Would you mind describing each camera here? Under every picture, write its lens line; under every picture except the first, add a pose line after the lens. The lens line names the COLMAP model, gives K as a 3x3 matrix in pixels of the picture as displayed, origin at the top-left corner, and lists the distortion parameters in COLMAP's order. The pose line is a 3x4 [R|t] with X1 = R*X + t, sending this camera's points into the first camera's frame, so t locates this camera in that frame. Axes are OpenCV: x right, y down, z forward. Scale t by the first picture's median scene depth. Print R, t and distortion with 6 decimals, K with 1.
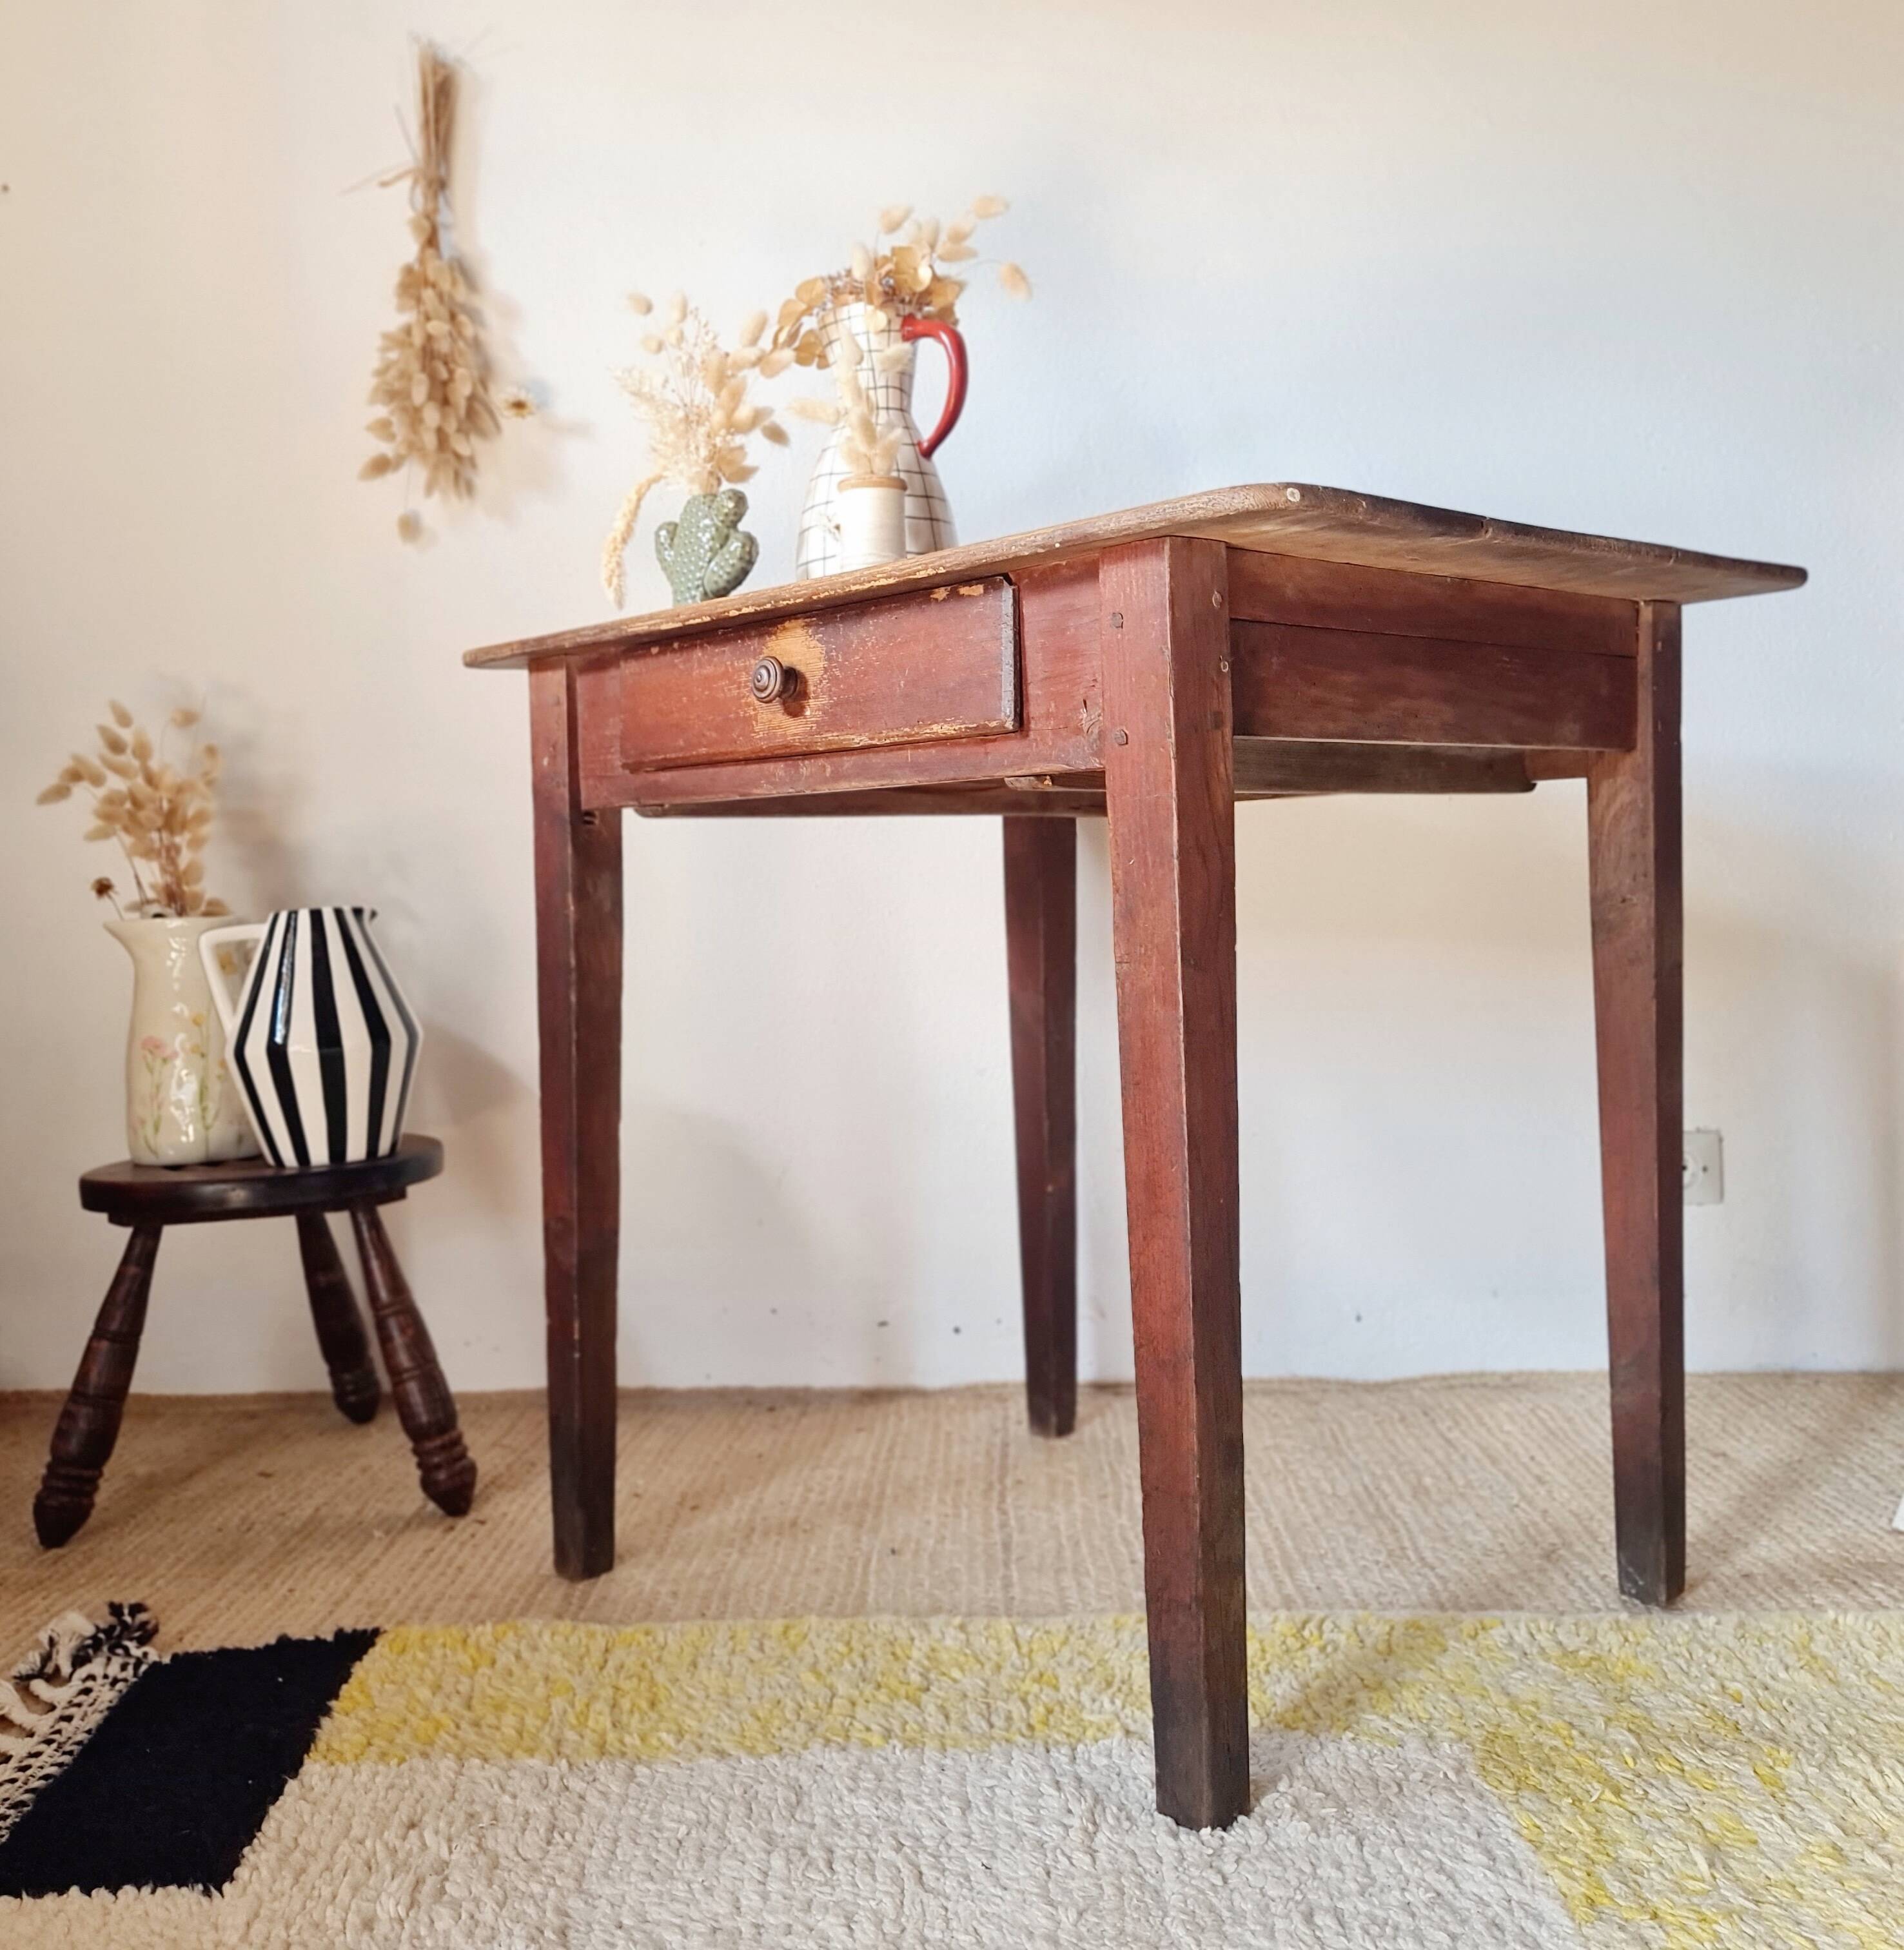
lens RADIAL K [[2071.5, 0, 934.1], [0, 2071.5, 973.8], [0, 0, 1]] dist [0.048767, -0.038141]
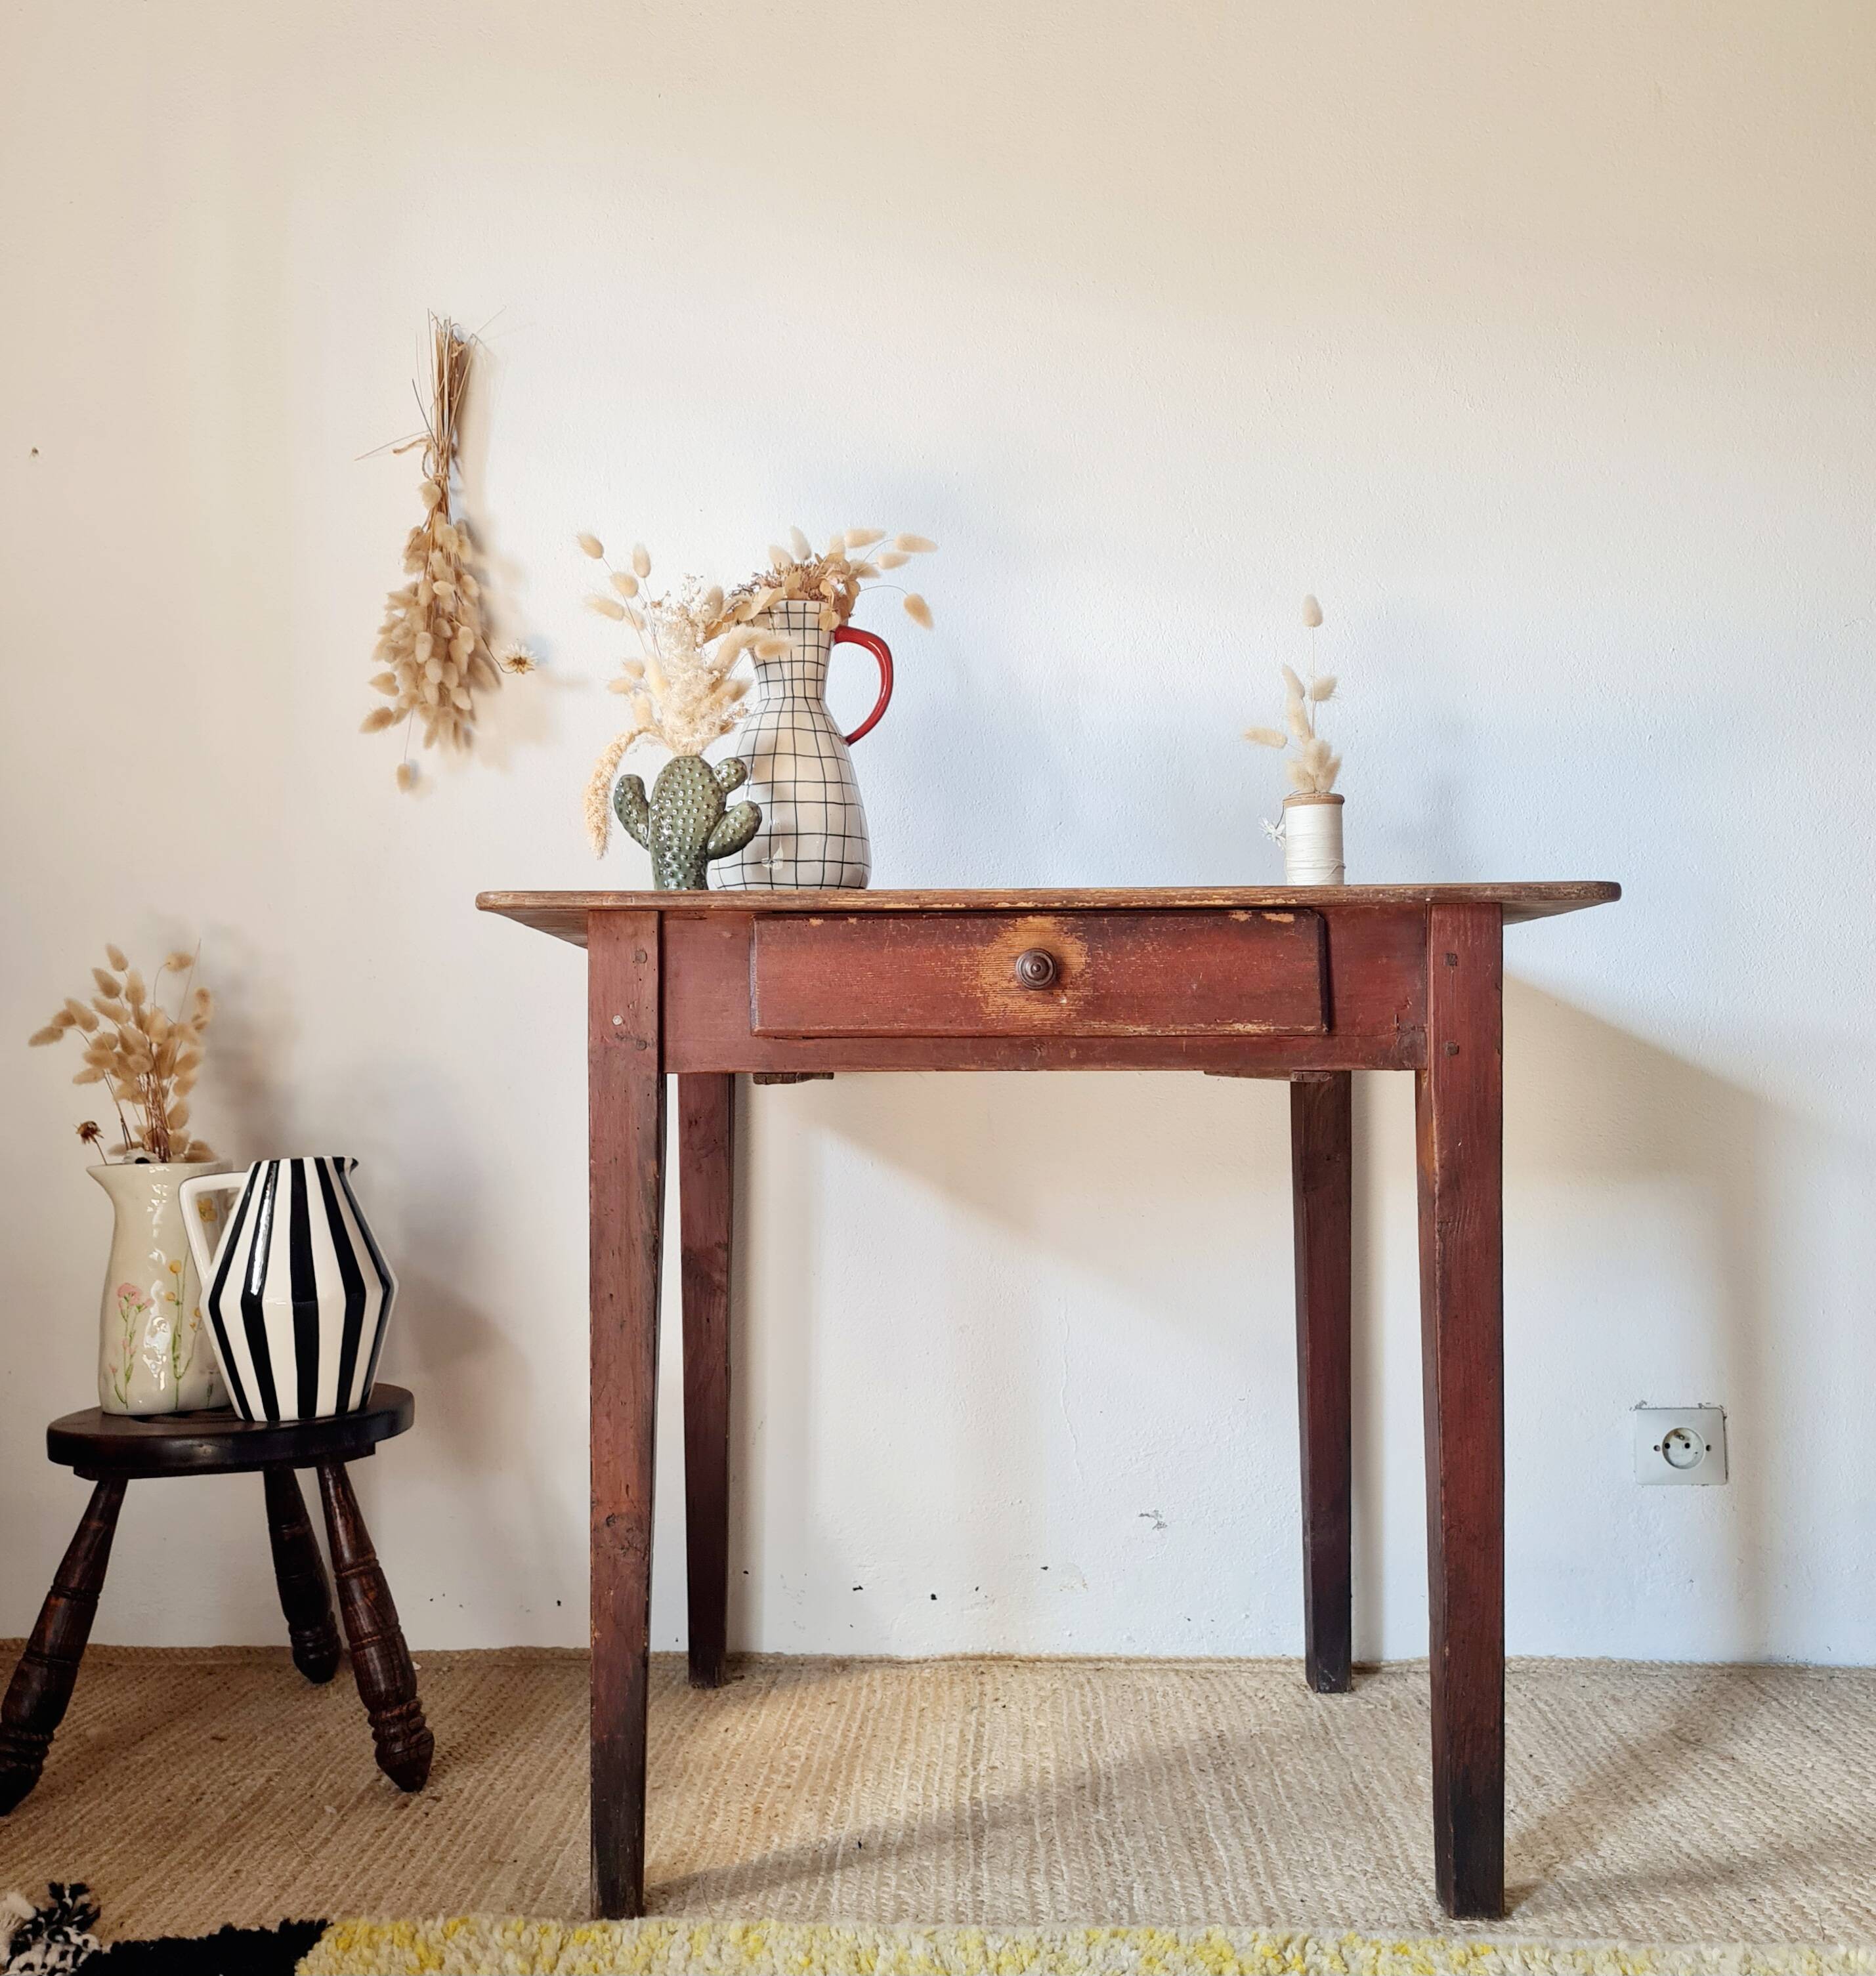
lens RADIAL K [[2104.2, 0, 874.0], [0, 2104.2, 977.0], [0, 0, 1]] dist [0.055384, -0.051834]
pose [[0.999520, 0.016985, -0.025908, 0.005504], [-0.019436, 0.995048, -0.097474, -0.026147], [0.024124, 0.097931, 0.994901, -0.015890]]
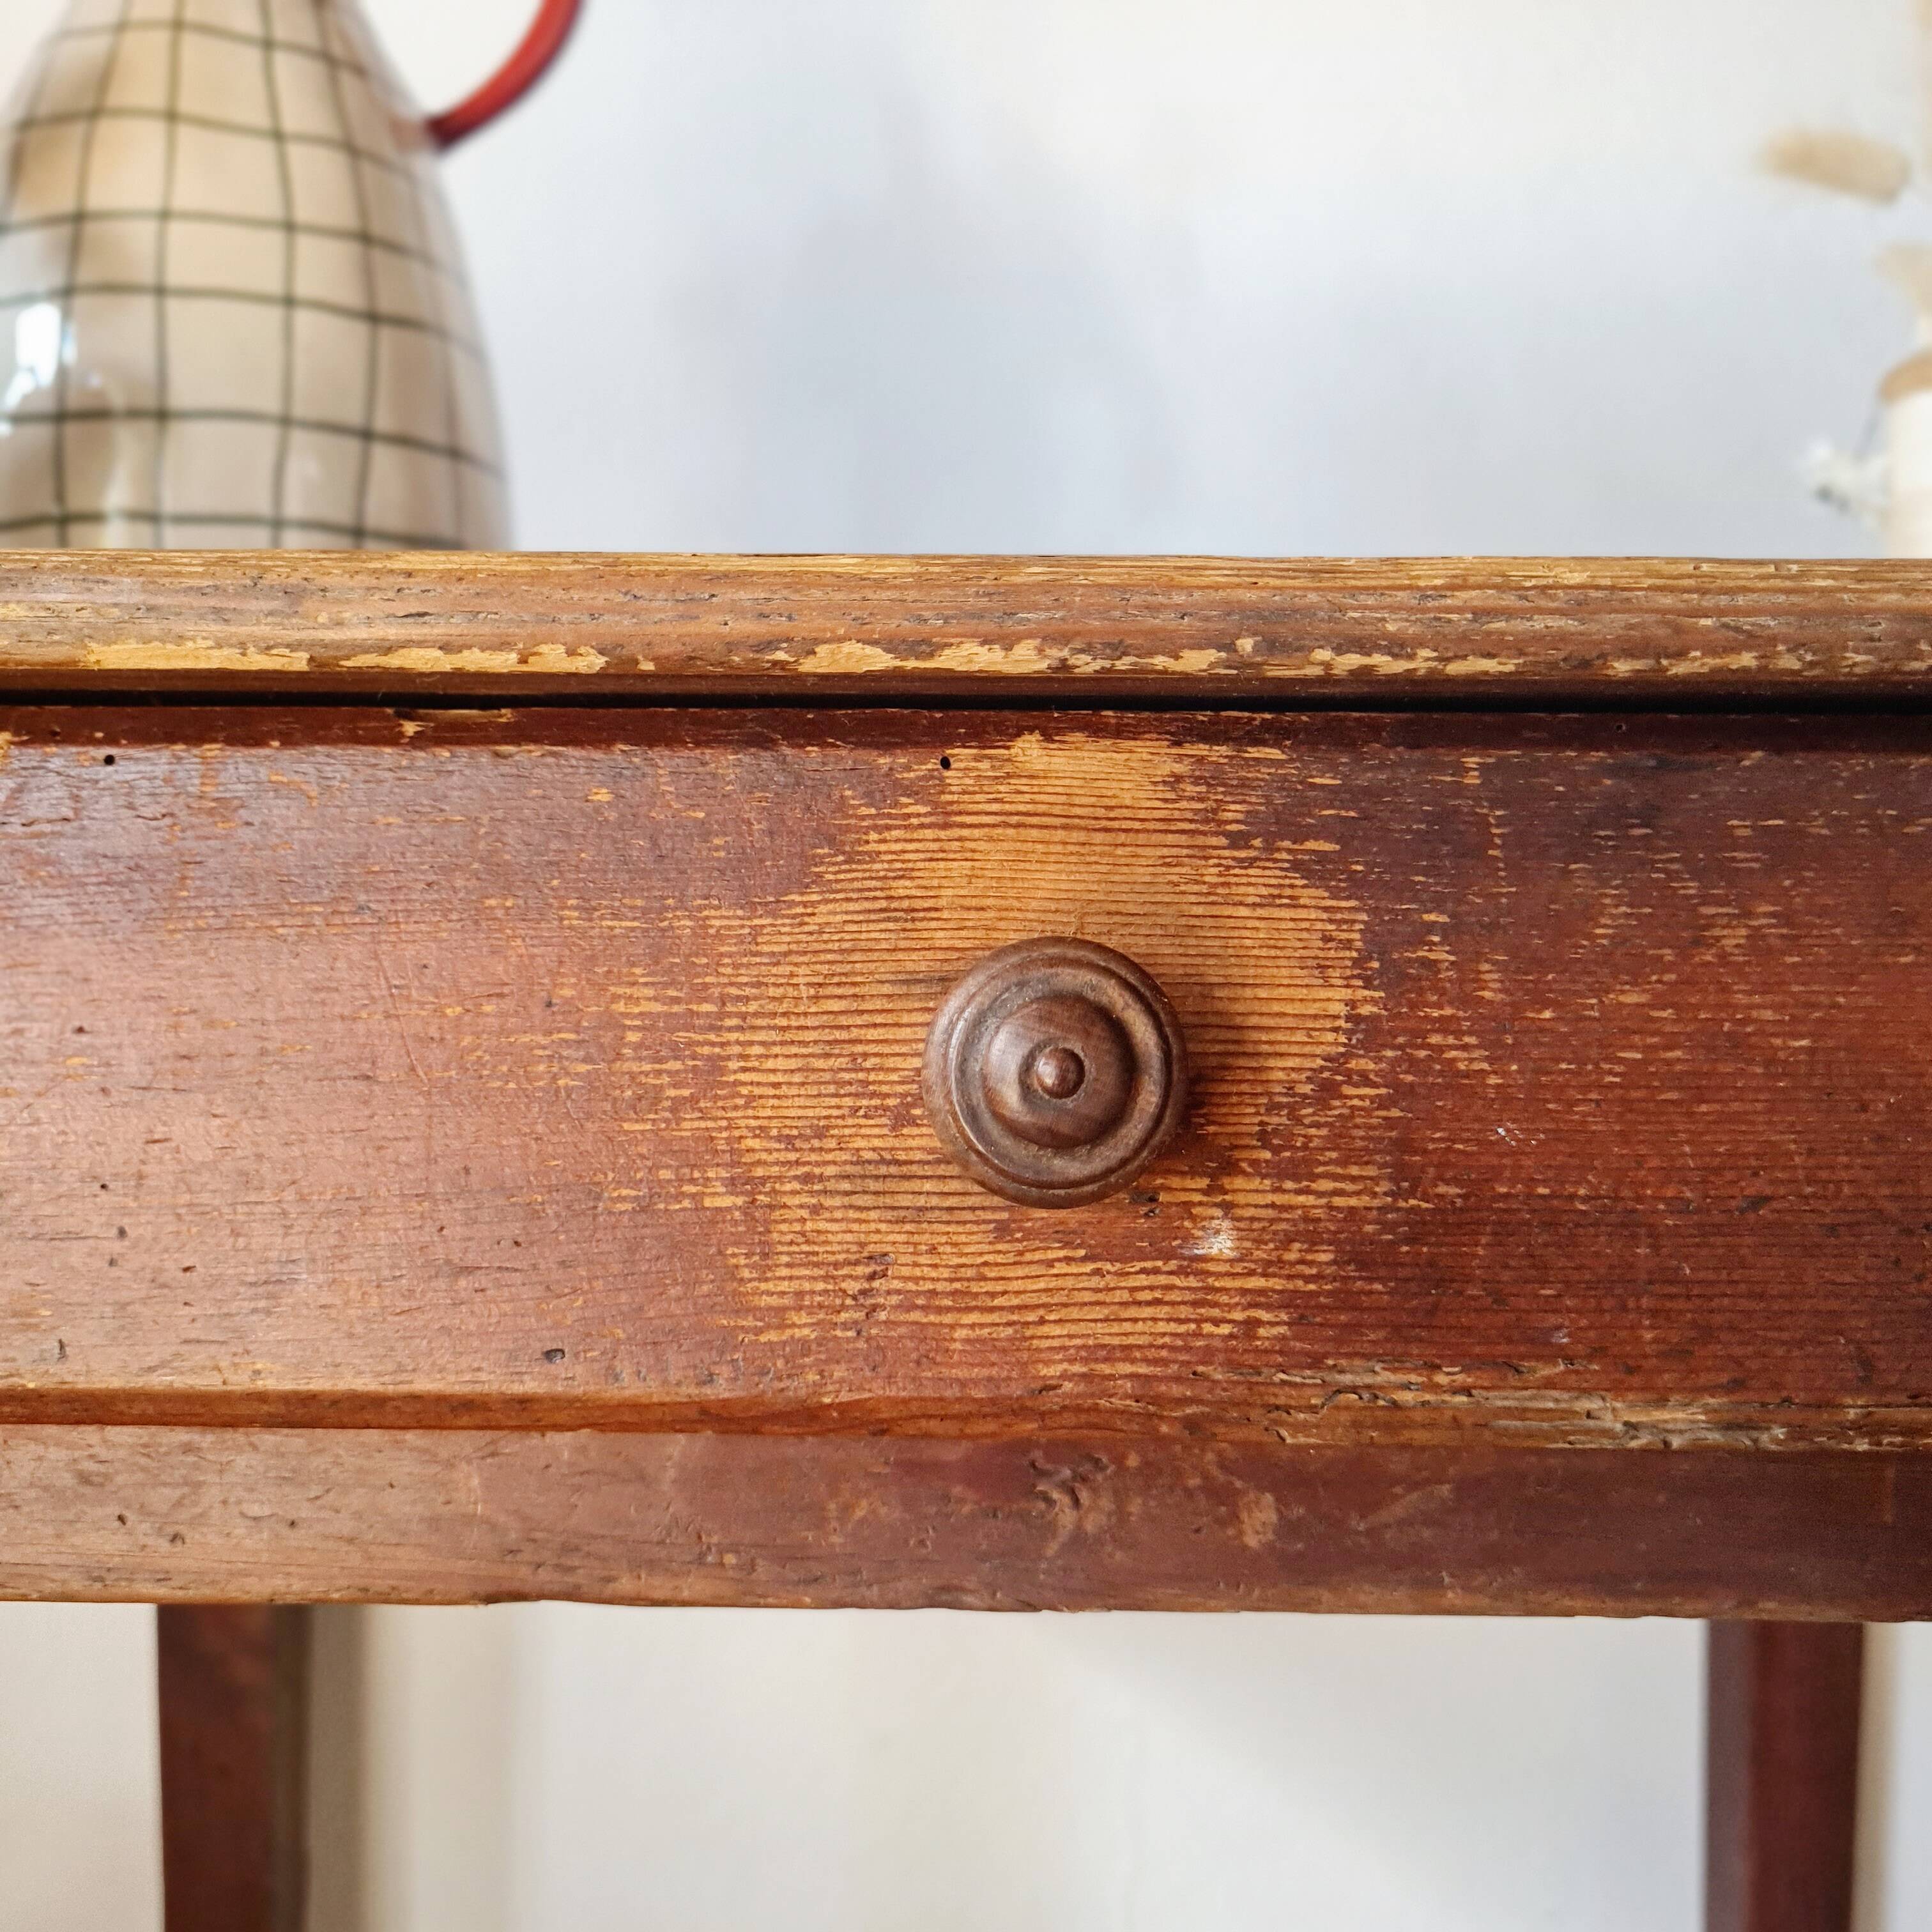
lens RADIAL K [[2314.3, 0, 966.0], [0, 2314.3, 966.0], [0, 0, 1]] dist [-0.009122, 0.034977]
pose [[0.999522, 0.030755, 0.003005, 0.043628], [-0.030636, 0.998957, -0.033860, -0.117759], [-0.004043, 0.033752, 0.999422, 0.704829]]
